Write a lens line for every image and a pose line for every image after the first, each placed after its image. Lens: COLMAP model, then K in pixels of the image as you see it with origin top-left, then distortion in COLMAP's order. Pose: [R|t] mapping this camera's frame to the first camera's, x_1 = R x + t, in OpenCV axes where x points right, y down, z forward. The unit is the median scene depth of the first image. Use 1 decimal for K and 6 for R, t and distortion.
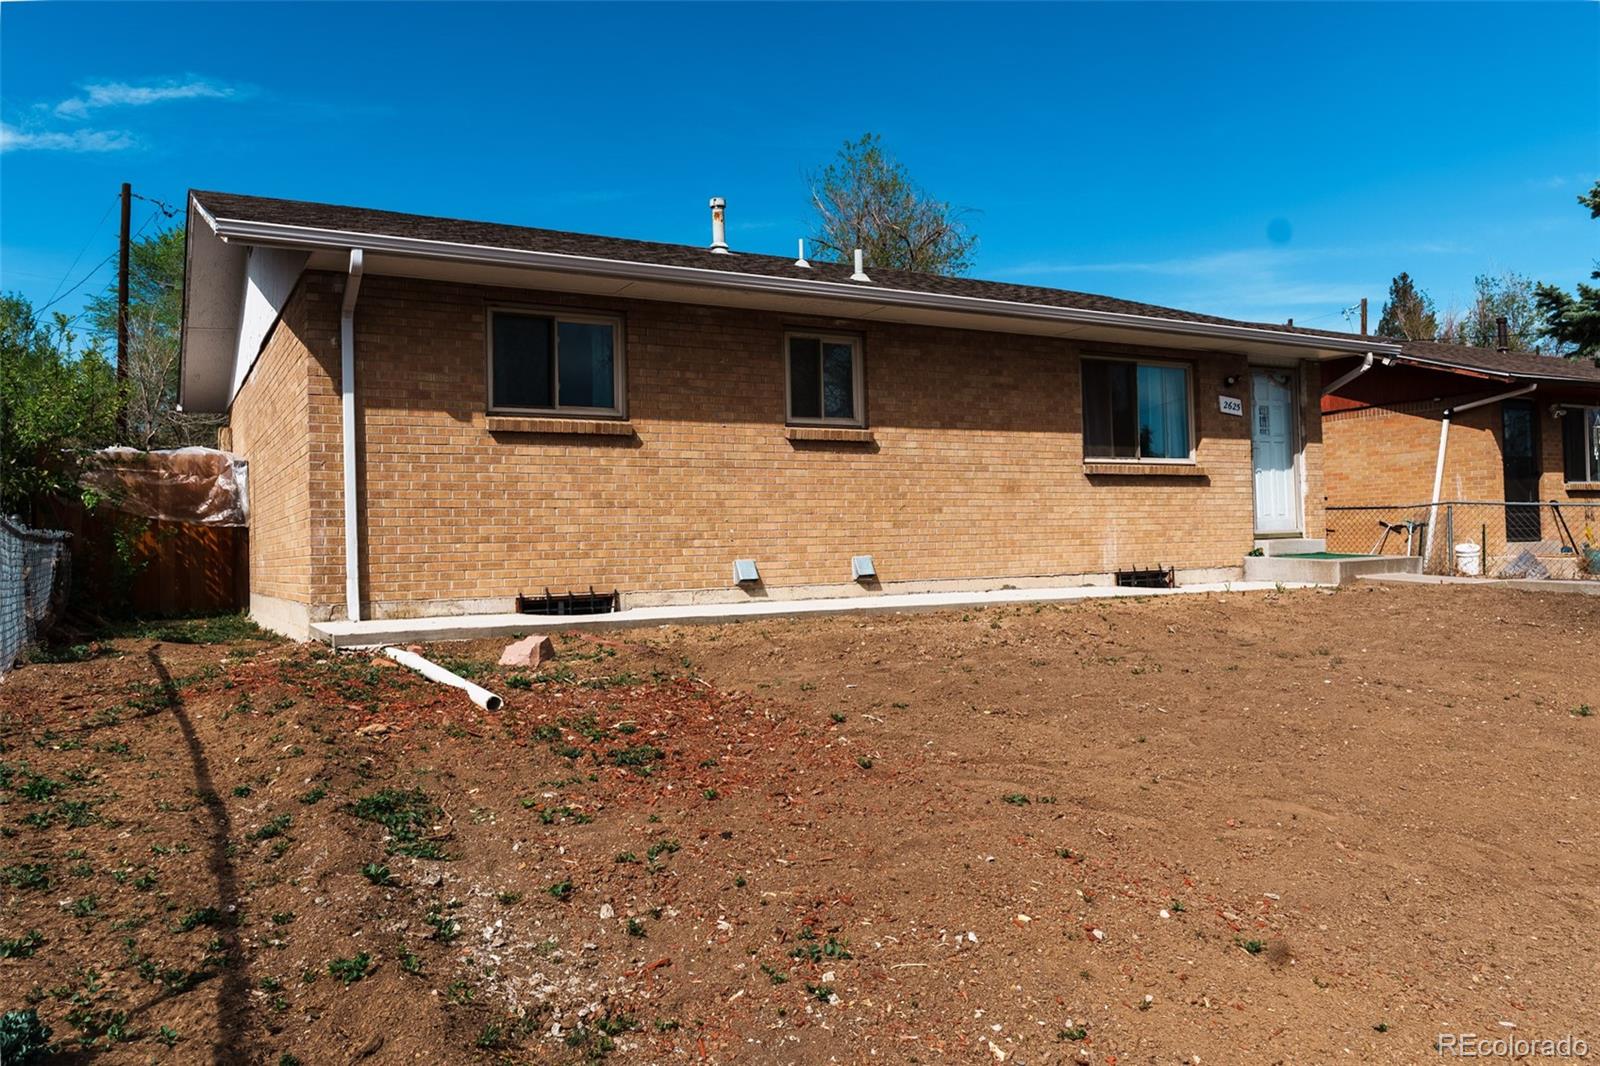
lens RADIAL K [[1144.5, 0, 799.9], [0, 1144.5, 531.5], [0, 0, 1]] dist [-0.004483, -0.000422]
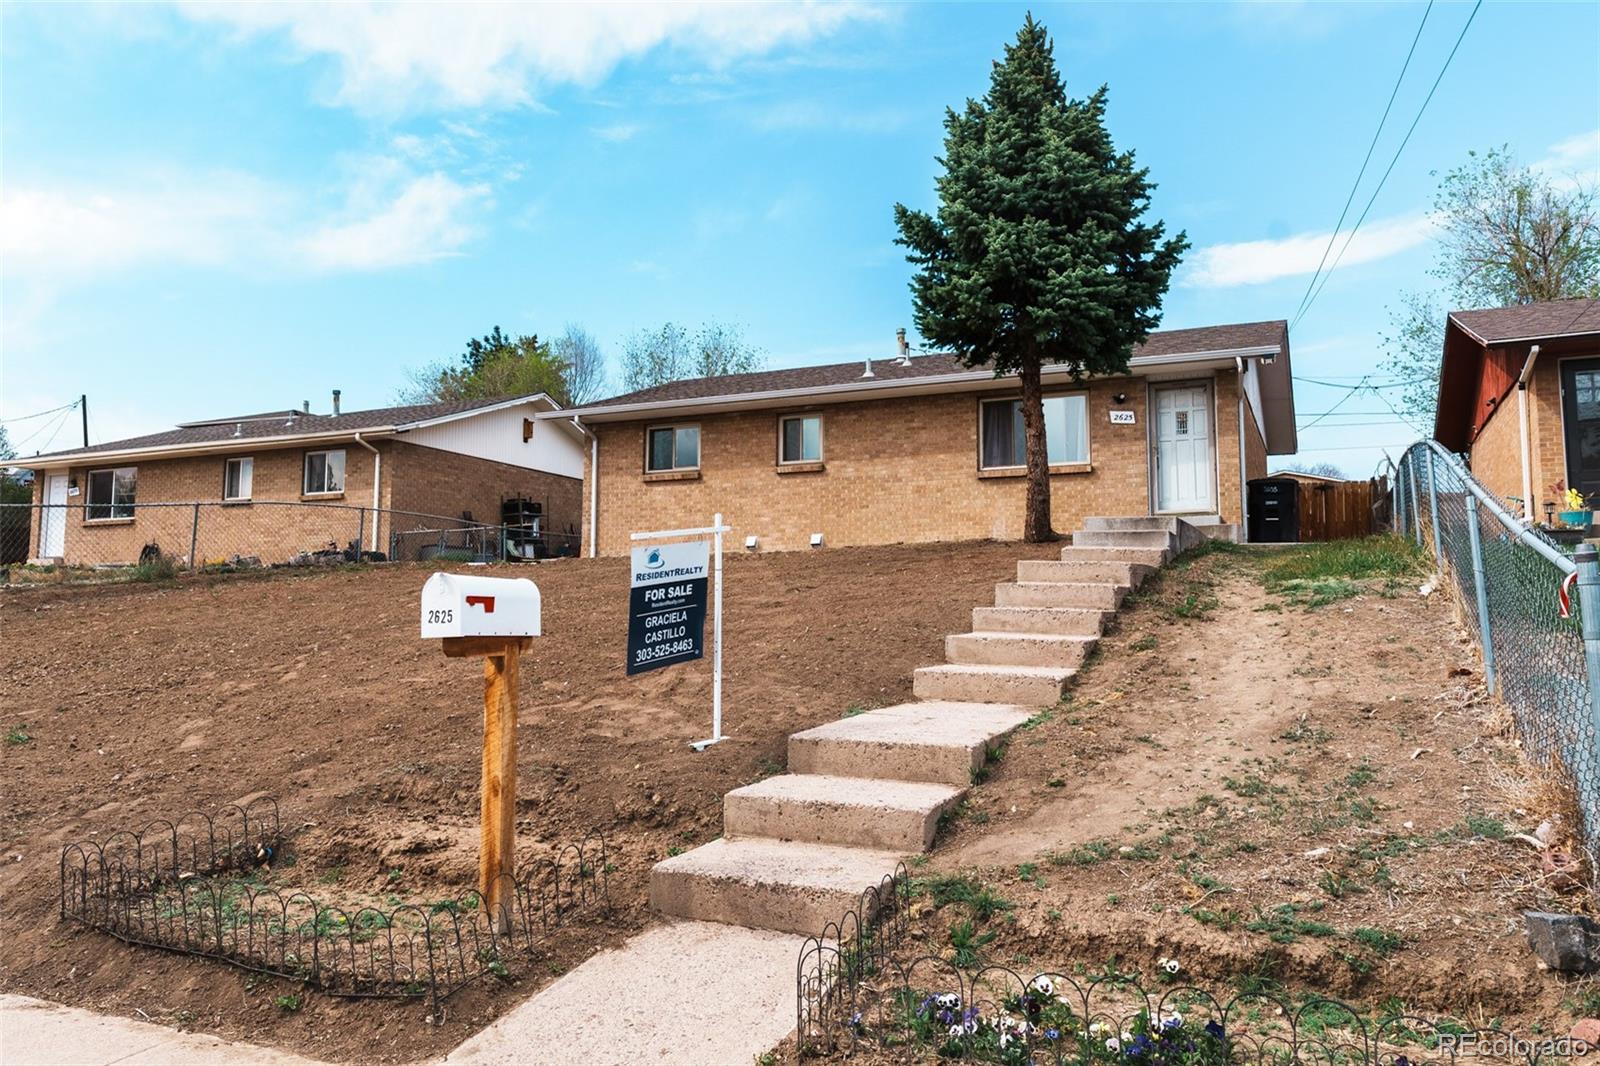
lens RADIAL K [[1144.5, 0, 799.7], [0, 1144.5, 530.8], [0, 0, 1]] dist [-0.004483, -0.000422]
pose [[0.593906, -0.043745, -0.803344, 1.455556], [-0.003197, 0.998384, -0.056729, 0.116435], [0.804528, 0.036260, 0.592807, -0.091700]]
